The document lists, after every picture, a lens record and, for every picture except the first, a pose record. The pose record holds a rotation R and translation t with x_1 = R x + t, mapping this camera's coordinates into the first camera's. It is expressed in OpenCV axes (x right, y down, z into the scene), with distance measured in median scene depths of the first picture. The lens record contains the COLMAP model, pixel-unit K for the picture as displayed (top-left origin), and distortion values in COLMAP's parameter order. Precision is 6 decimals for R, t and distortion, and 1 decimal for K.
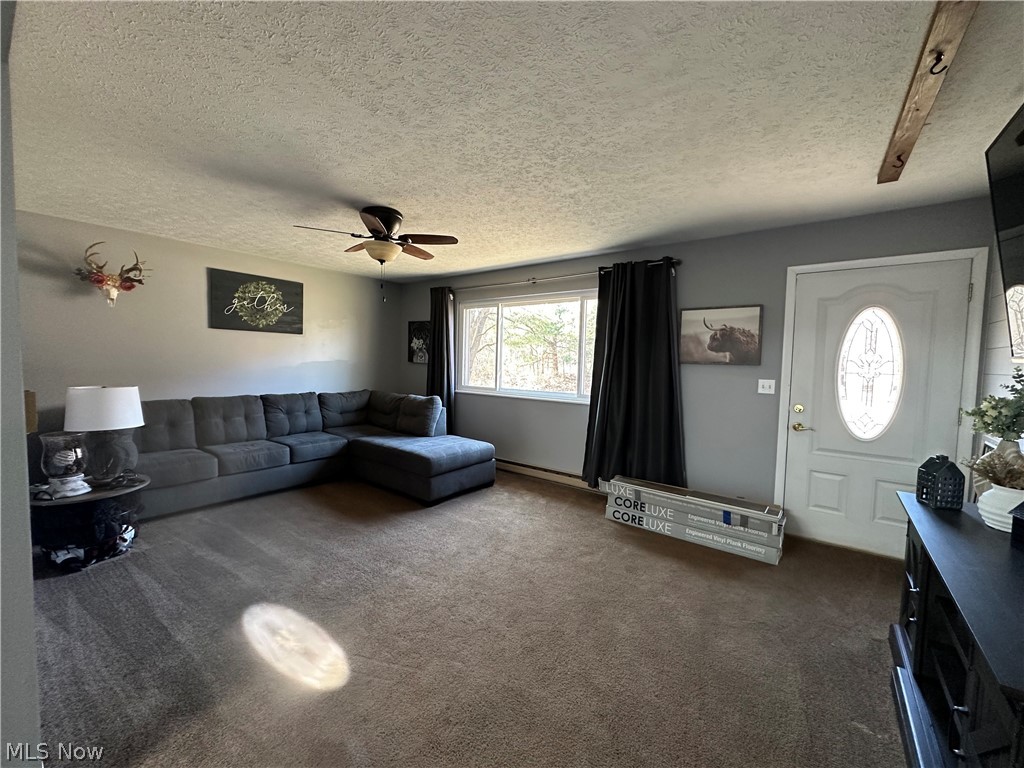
lens RADIAL K [[409.1, 0, 512.0], [0, 409.1, 381.4], [0, 0, 1]] dist [-0.001836, 0.001009]
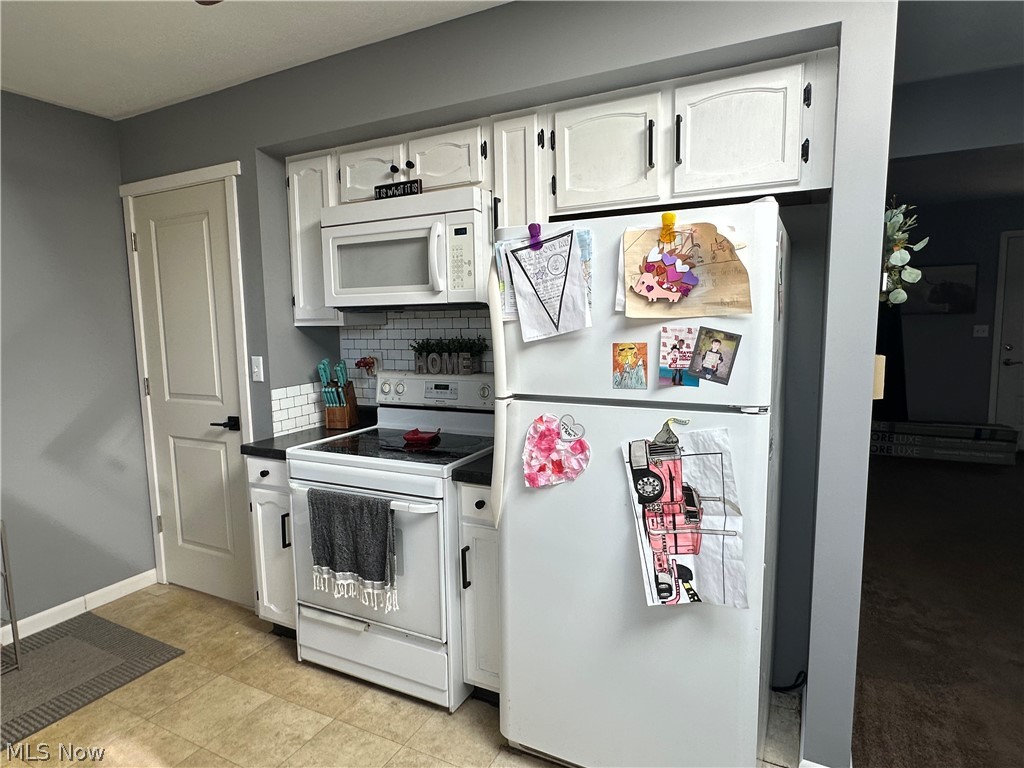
lens RADIAL K [[574.5, 0, 510.1], [0, 574.5, 386.3], [0, 0, 1]] dist [0.000811, -0.000259]
pose [[0.982444, -0.060397, 0.176509, -1.064169], [0.049946, 0.996759, 0.063066, -0.000874], [-0.179746, -0.053143, 0.982277, -0.432719]]
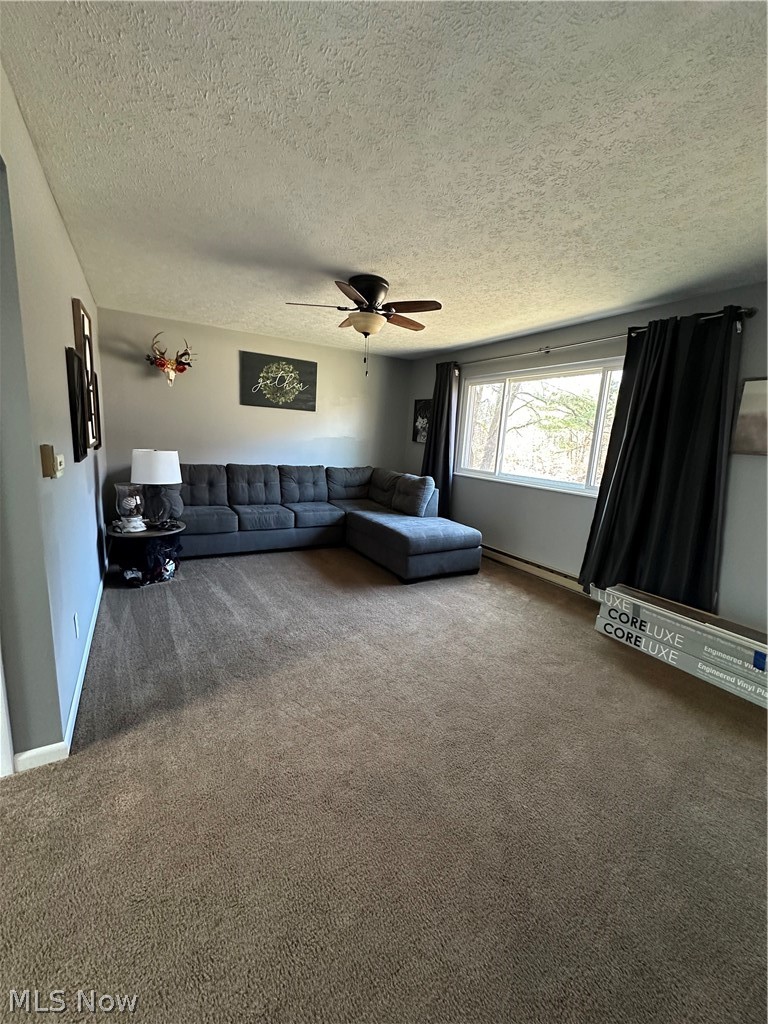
lens RADIAL K [[409.1, 0, 385.1], [0, 409.1, 510.4], [0, 0, 1]] dist [-0.001836, 0.001009]
pose [[0.927099, 0.096048, -0.362301, 0.115401], [-0.055290, 0.991080, 0.121260, 0.004656], [0.370716, -0.092389, 0.924139, 0.064709]]
